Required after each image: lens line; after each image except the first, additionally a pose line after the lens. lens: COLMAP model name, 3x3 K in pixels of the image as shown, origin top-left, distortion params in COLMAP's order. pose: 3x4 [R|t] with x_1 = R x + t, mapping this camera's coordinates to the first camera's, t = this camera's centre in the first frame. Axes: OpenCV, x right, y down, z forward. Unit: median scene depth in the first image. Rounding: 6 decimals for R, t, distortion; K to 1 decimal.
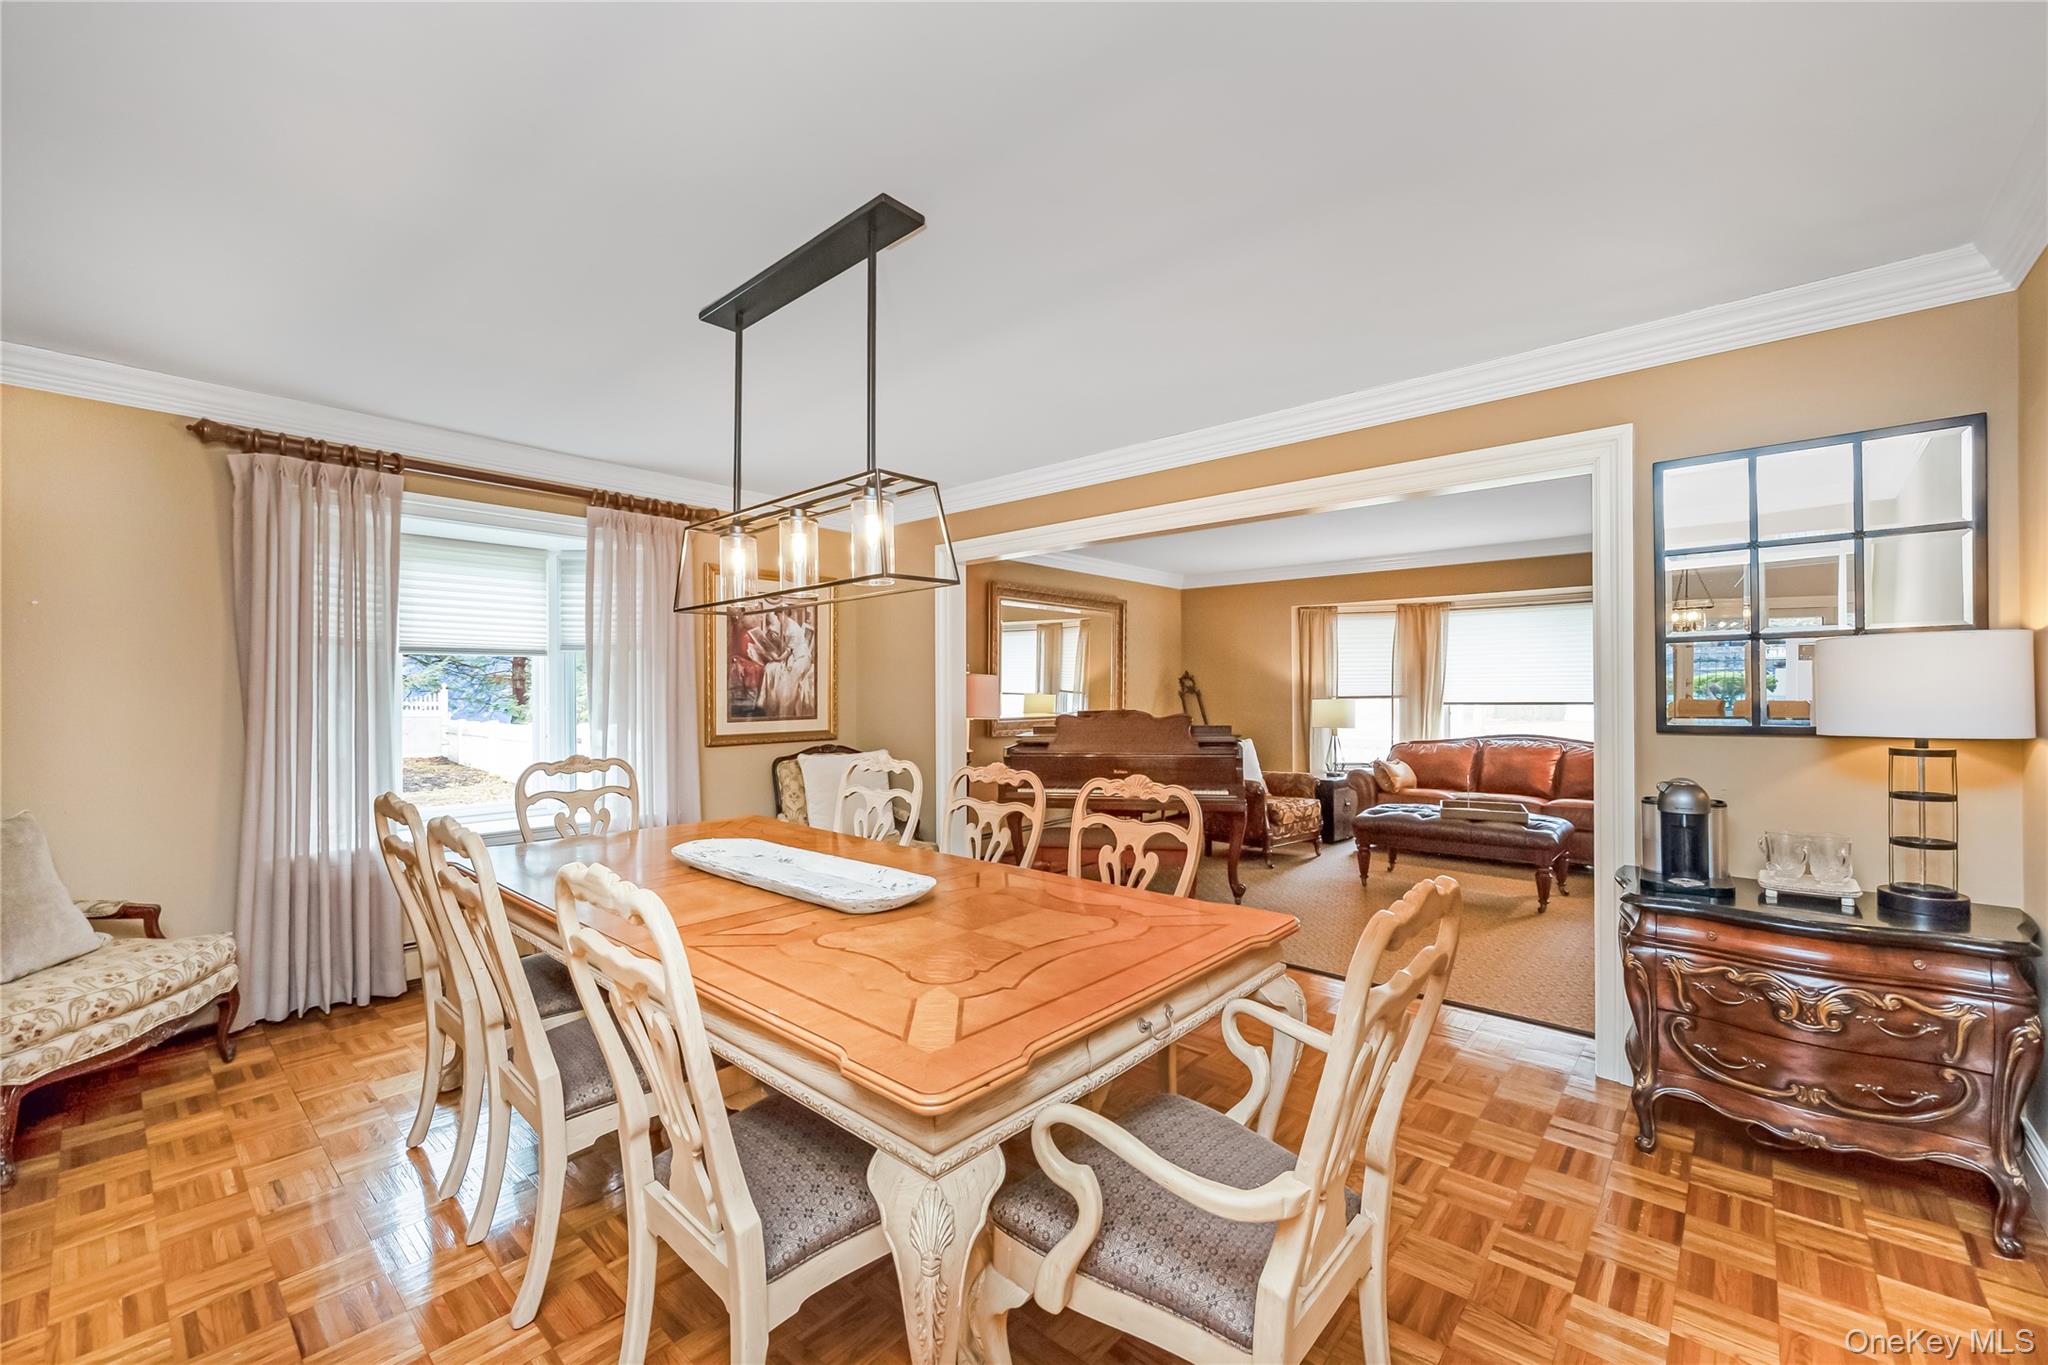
lens RADIAL K [[827.2, 0, 1022.2], [0, 827.2, 690.0], [0, 0, 1]] dist [-0.002252, -0.000699]
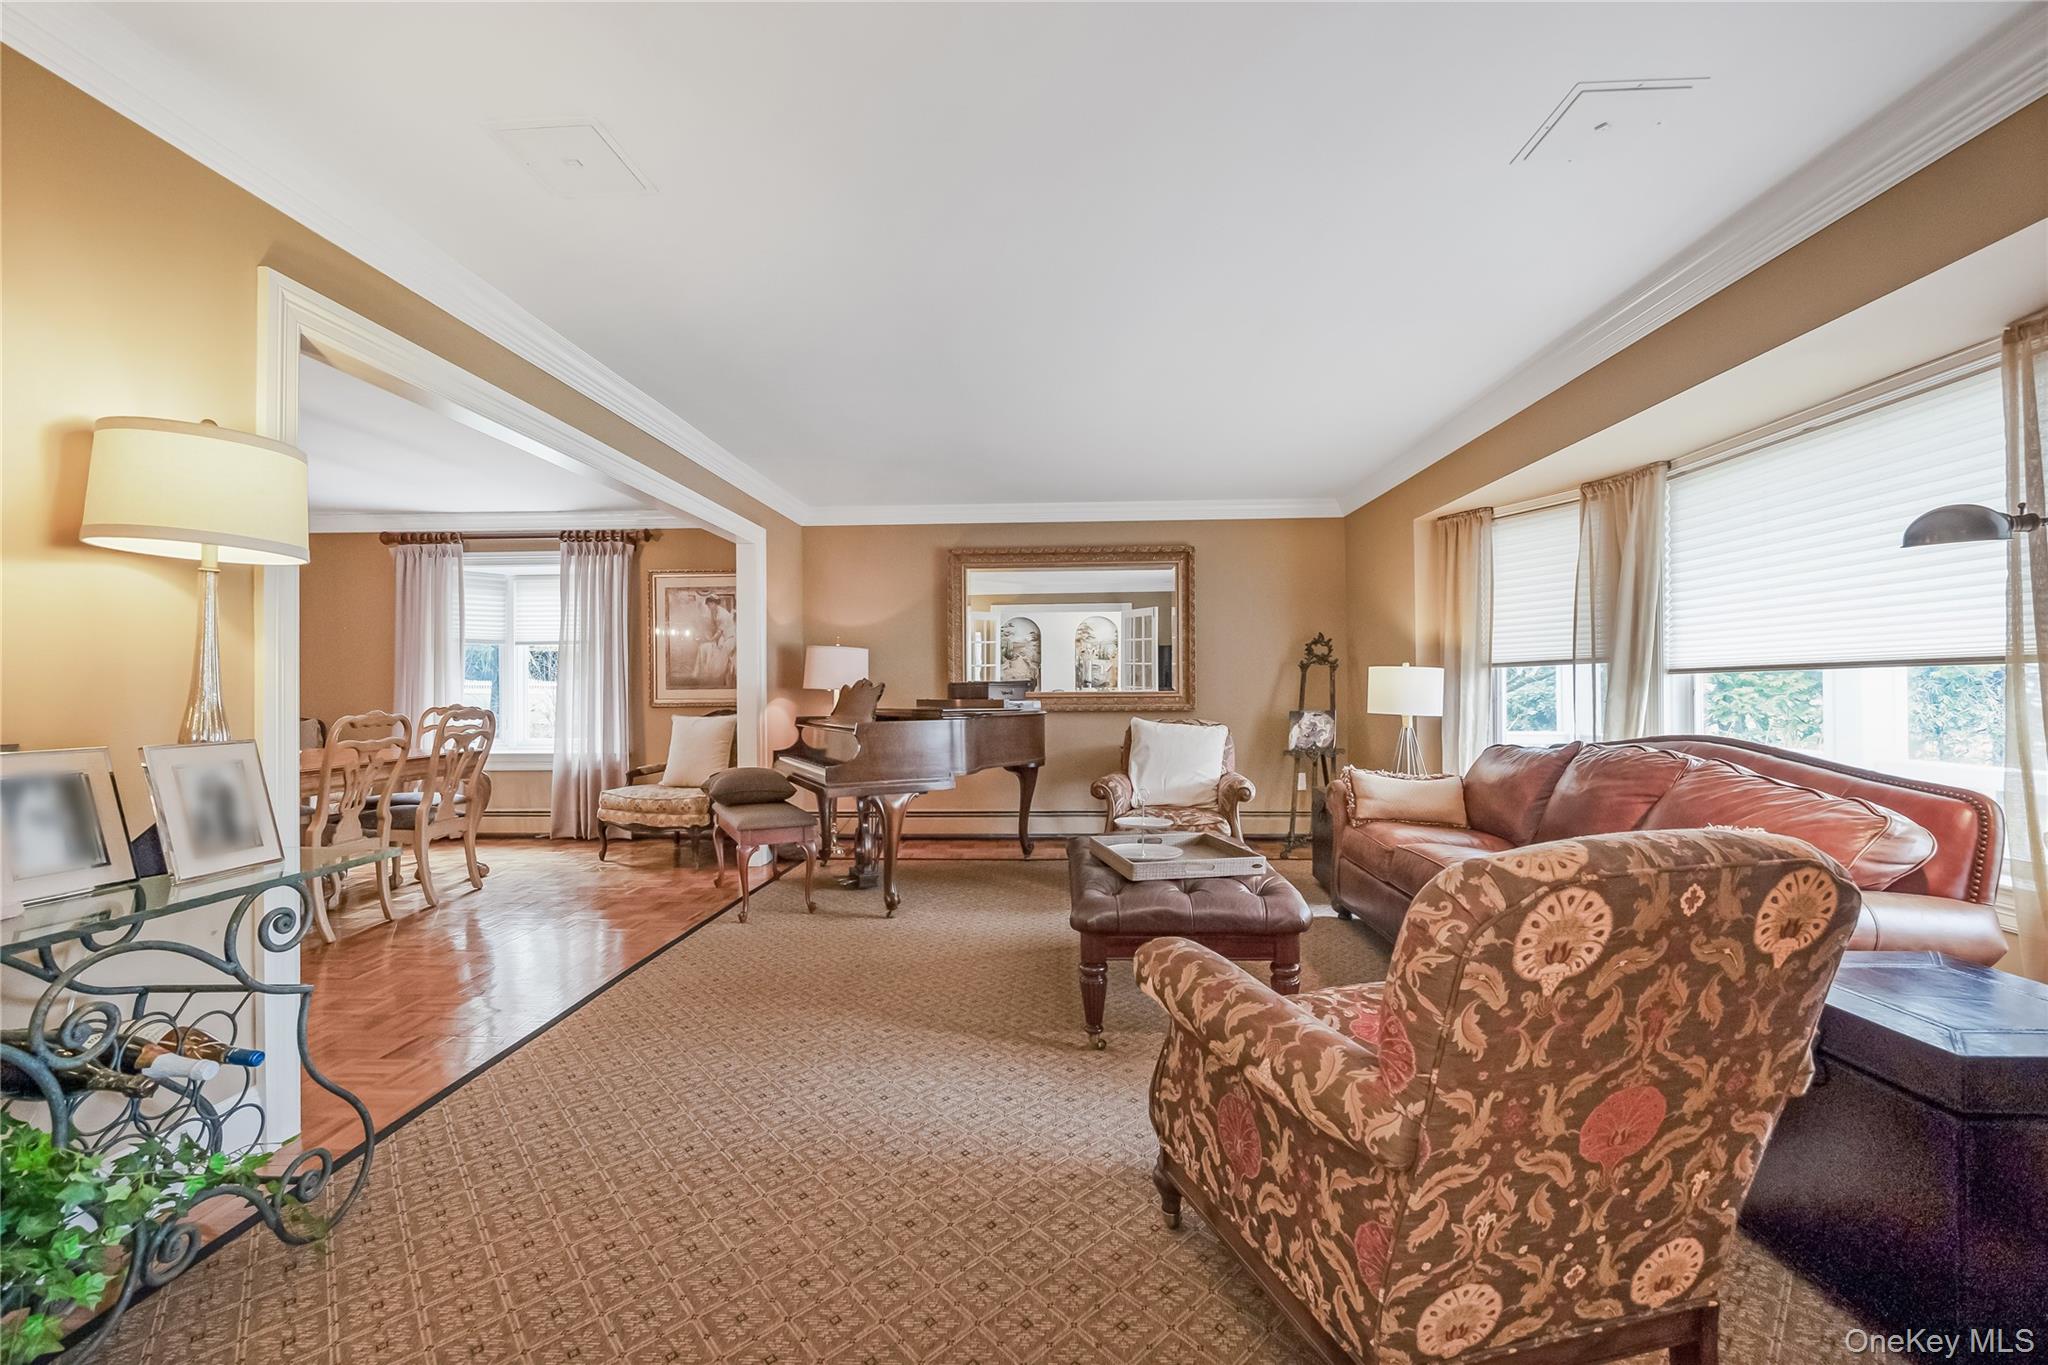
lens RADIAL K [[827.2, 0, 1025.4], [0, 827.2, 685.9], [0, 0, 1]] dist [-0.002252, -0.000699]
pose [[0.633970, -0.000084, -0.773358, 1.011362], [0.007806, 0.999950, 0.006290, 0.028238], [0.773319, -0.010024, 0.633938, 0.610391]]
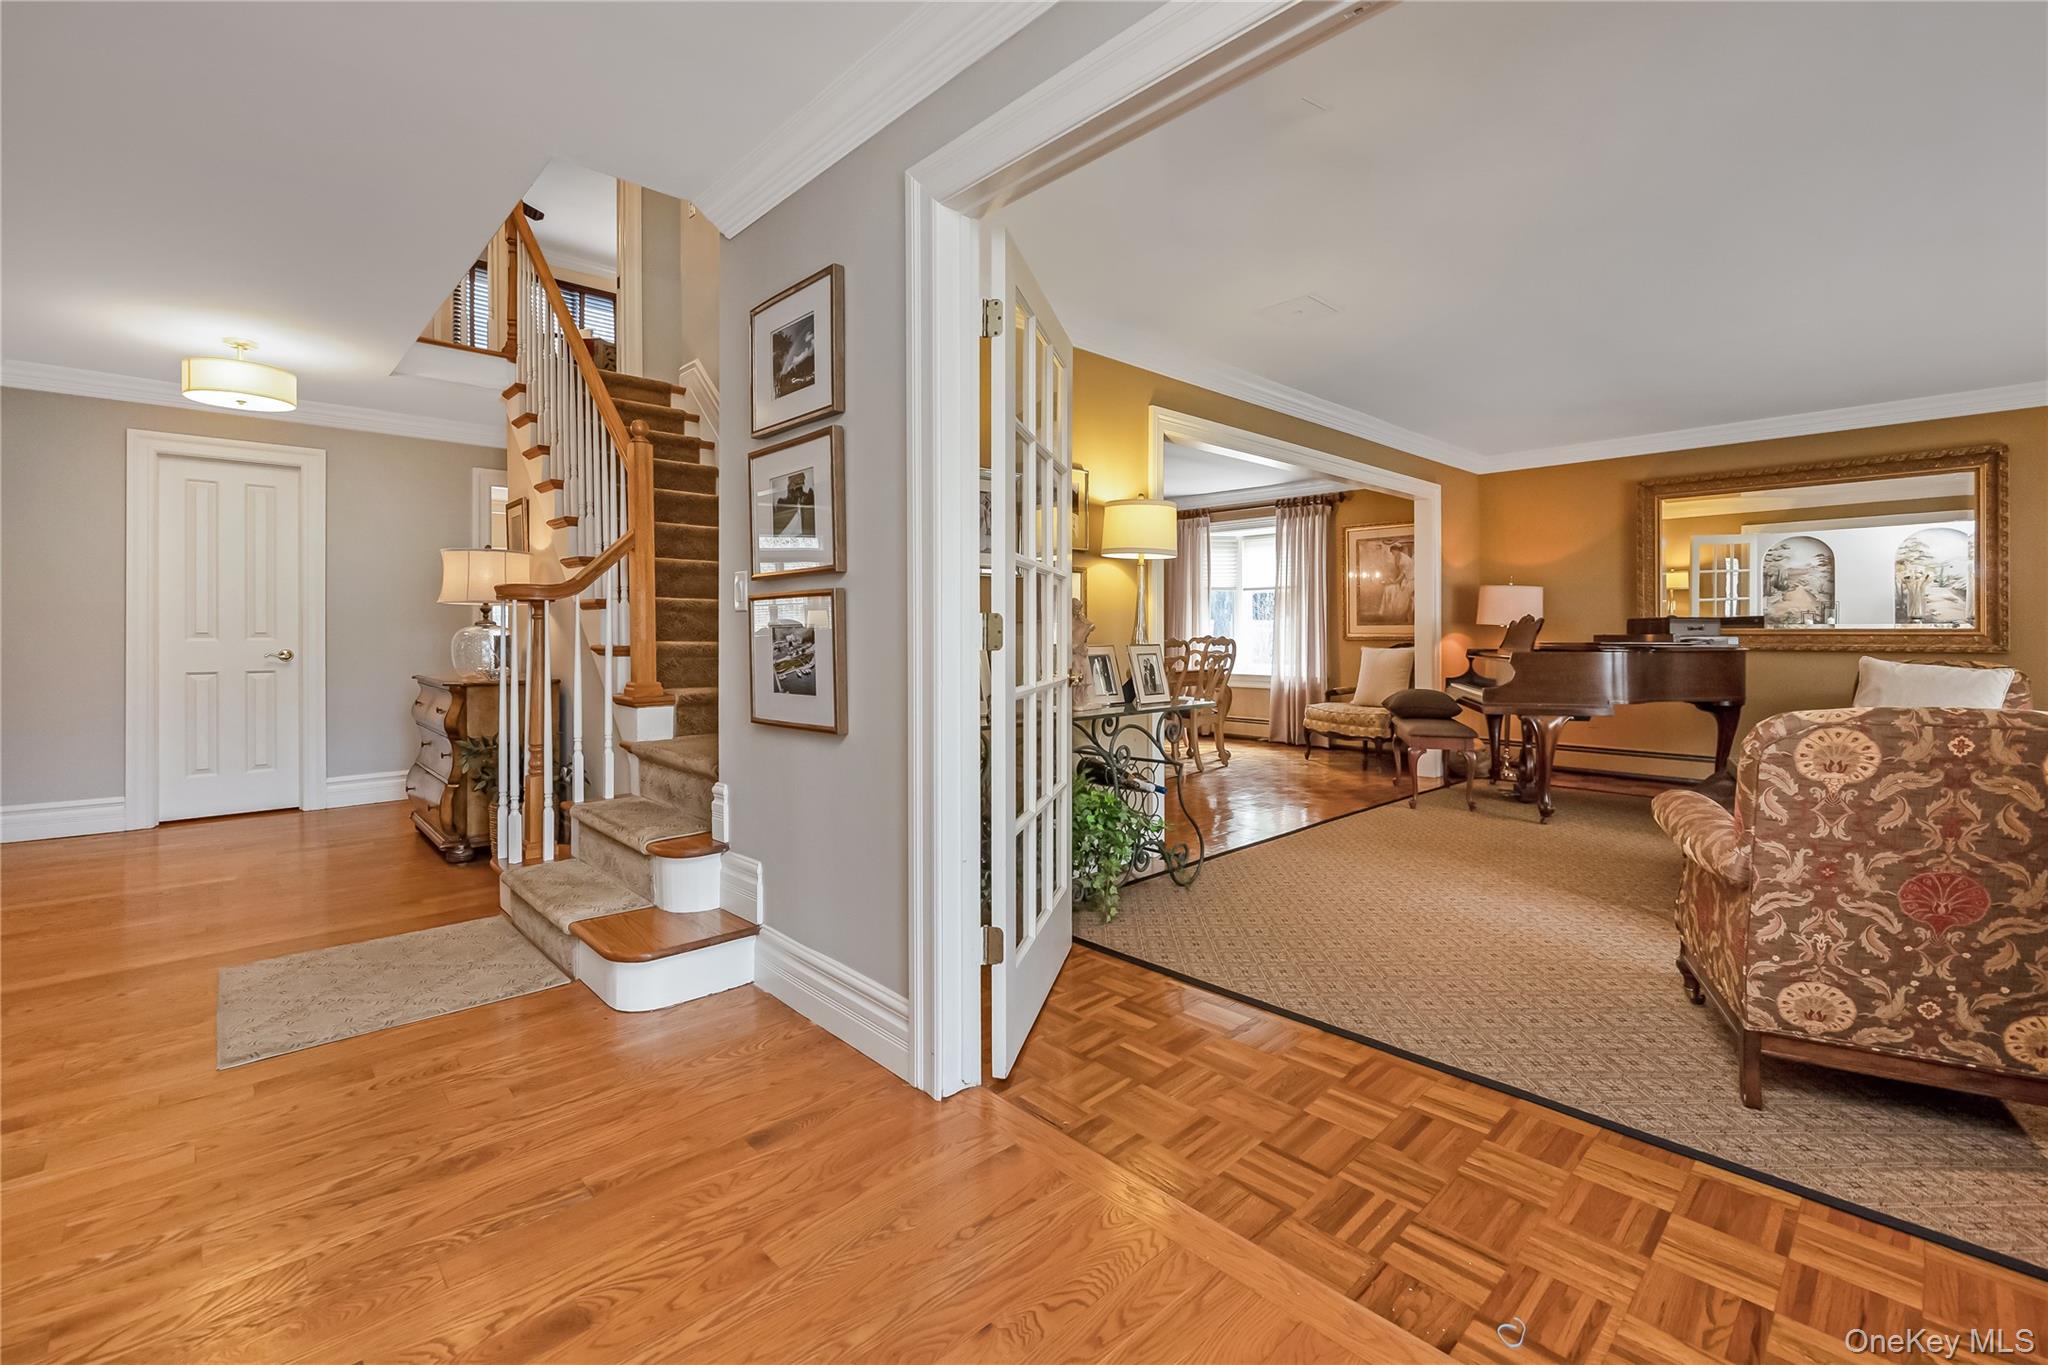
lens RADIAL K [[883.4, 0, 1050.7], [0, 883.4, 621.7], [0, 0, 1]] dist [0.000346, 0.000277]
pose [[-0.063198, -0.003811, -0.997994, 1.327286], [0.008281, 0.999956, -0.004343, 0.033337], [0.997967, -0.008539, -0.063164, 0.532295]]
